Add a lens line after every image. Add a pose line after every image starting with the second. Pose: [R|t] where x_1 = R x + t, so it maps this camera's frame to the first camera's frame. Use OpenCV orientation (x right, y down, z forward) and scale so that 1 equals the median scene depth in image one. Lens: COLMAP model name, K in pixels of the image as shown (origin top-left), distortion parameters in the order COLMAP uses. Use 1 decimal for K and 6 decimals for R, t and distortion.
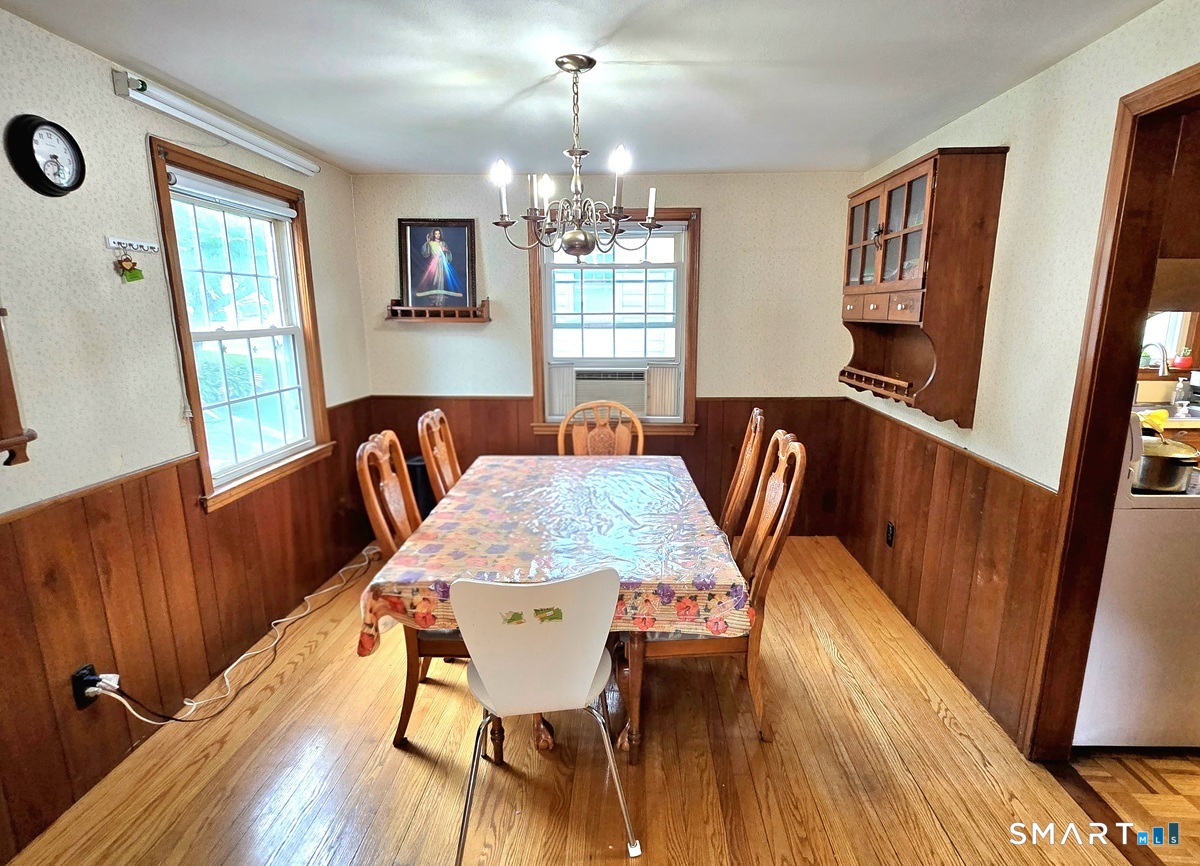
lens RADIAL K [[627.5, 0, 609.2], [0, 627.5, 449.9], [0, 0, 1]] dist [-0.000915, -0.001041]
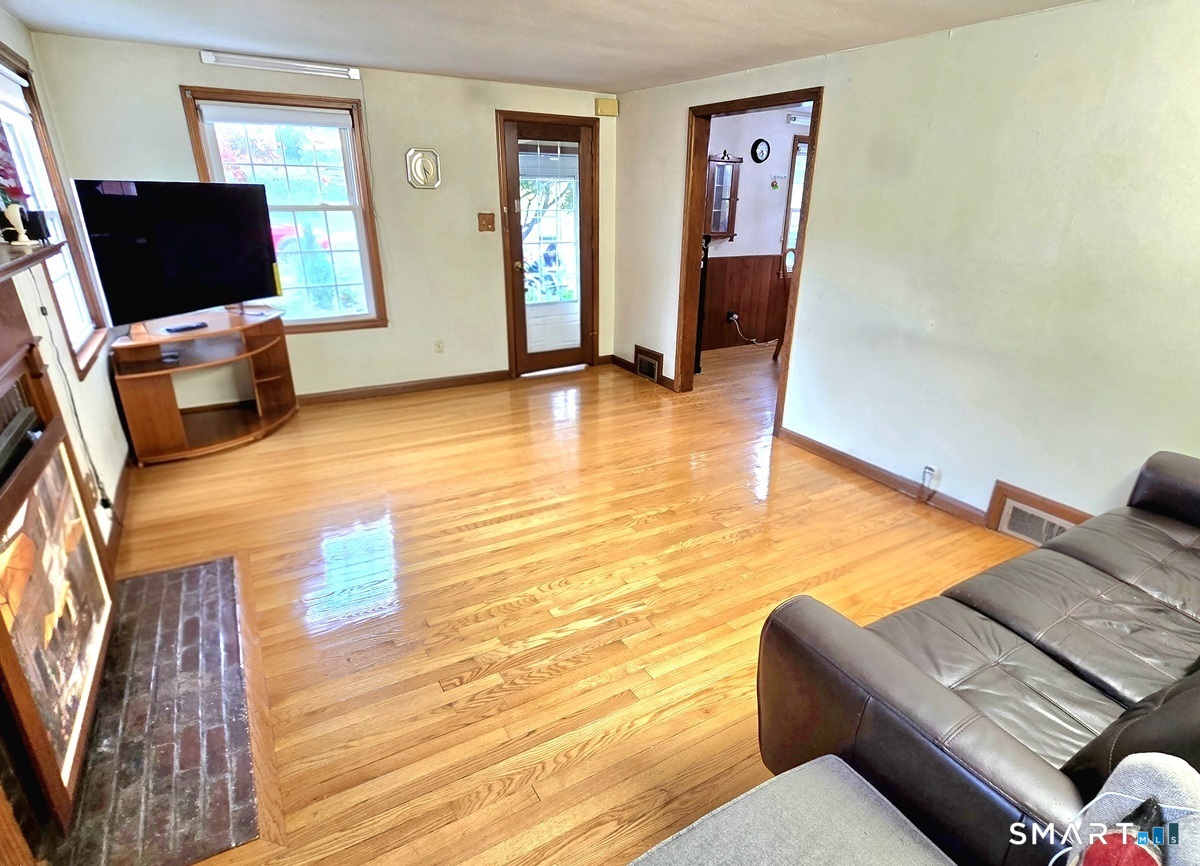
lens RADIAL K [[627.5, 0, 609.2], [0, 627.5, 449.9], [0, 0, 1]] dist [-0.000915, -0.001041]
pose [[0.543522, 0.325495, -0.773716, 1.068821], [-0.195065, 0.945499, 0.260733, 0.197008], [0.816415, 0.009211, 0.577393, -0.951446]]
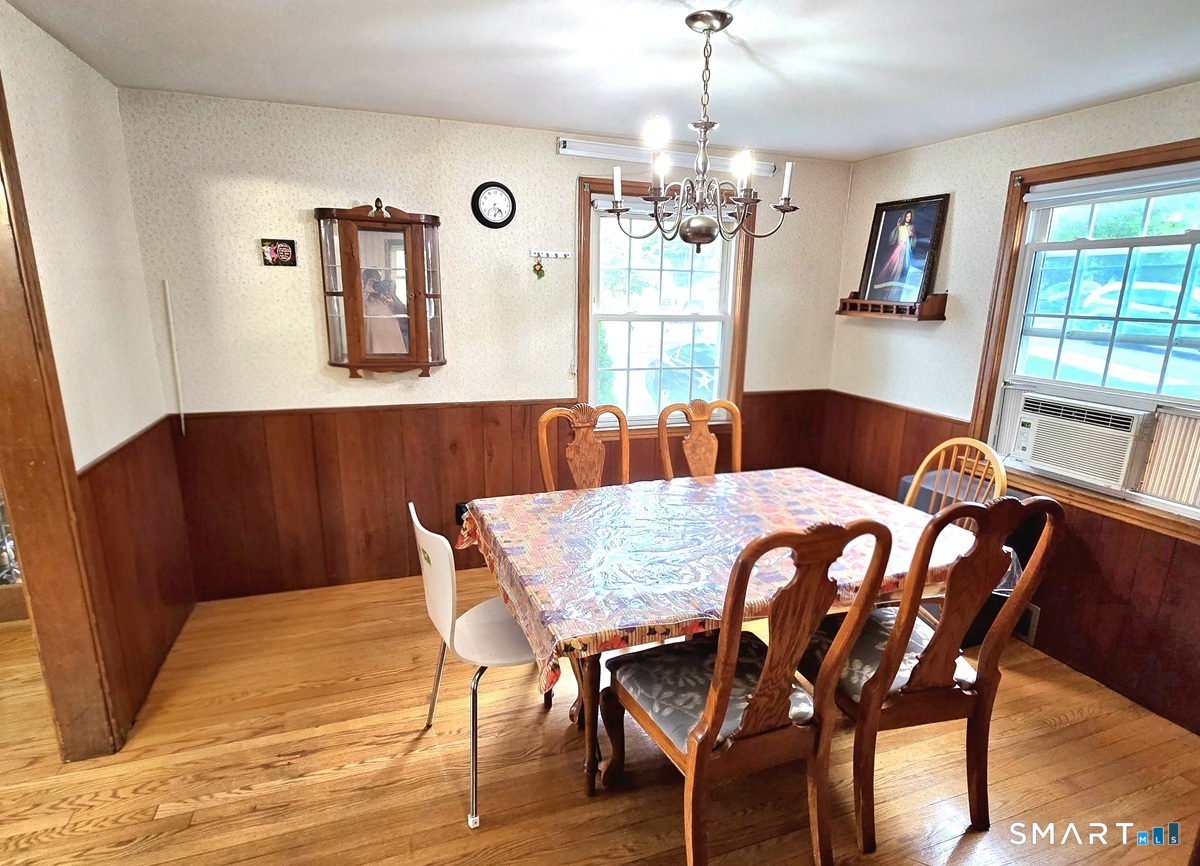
lens RADIAL K [[627.5, 0, 609.2], [0, 627.5, 449.9], [0, 0, 1]] dist [-0.000915, -0.001041]
pose [[0.382218, 0.236116, -0.893397, 0.537156], [-0.222823, 0.961826, 0.158872, -0.102240], [0.896805, 0.138346, 0.420240, 0.395455]]
